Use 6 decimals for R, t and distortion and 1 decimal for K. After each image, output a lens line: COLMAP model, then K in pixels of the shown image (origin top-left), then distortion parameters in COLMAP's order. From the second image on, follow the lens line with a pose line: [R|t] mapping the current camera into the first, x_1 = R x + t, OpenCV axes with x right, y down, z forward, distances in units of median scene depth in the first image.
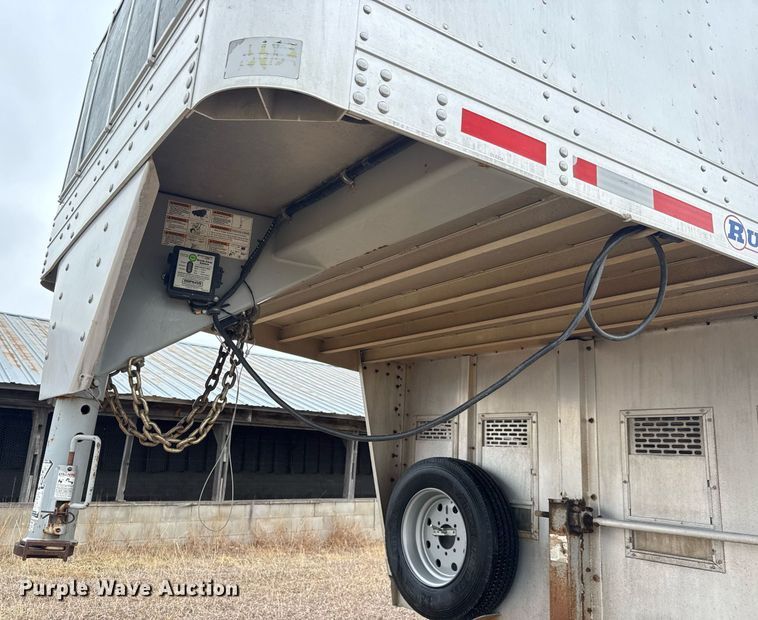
lens RADIAL K [[596.7, 0, 336.1], [0, 596.7, 308.7], [0, 0, 1]] dist [0.017729, -0.009217]
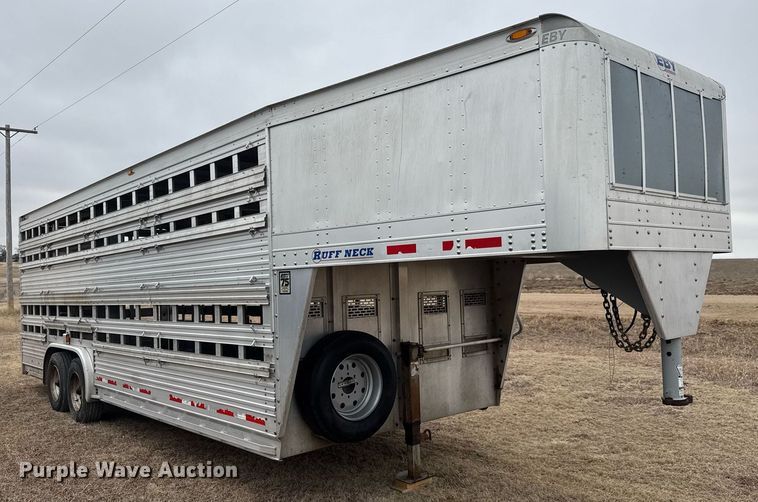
lens RADIAL K [[612.3, 0, 394.8], [0, 612.3, 262.5], [0, 0, 1]] dist [0.188891, -0.284399]
pose [[-0.104796, -0.048944, 0.993289, -1.408749], [-0.237603, 0.971095, 0.022783, 0.047262], [-0.965693, -0.233620, -0.113396, 1.267936]]
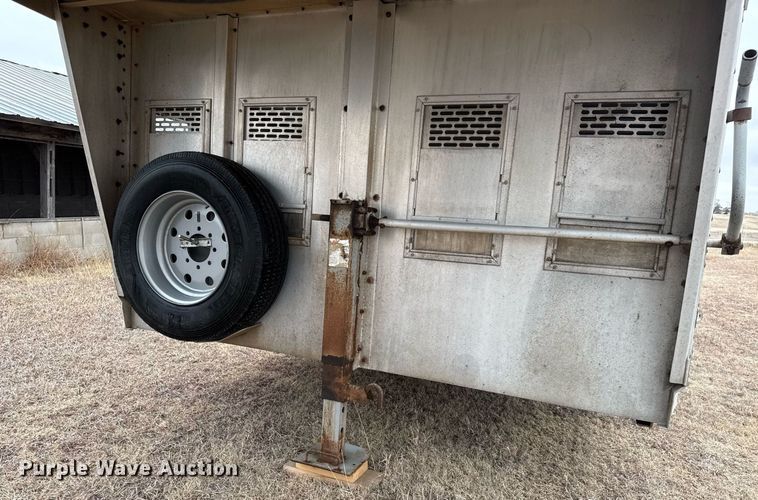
lens RADIAL K [[520.6, 0, 378.8], [0, 520.6, 291.4], [0, 0, 1]] dist [0.099740, -0.144693]
pose [[0.848016, -0.092295, 0.521872, 0.012998], [-0.140630, 0.910229, 0.389494, 0.133281], [-0.510972, -0.403688, 0.758909, 0.337739]]
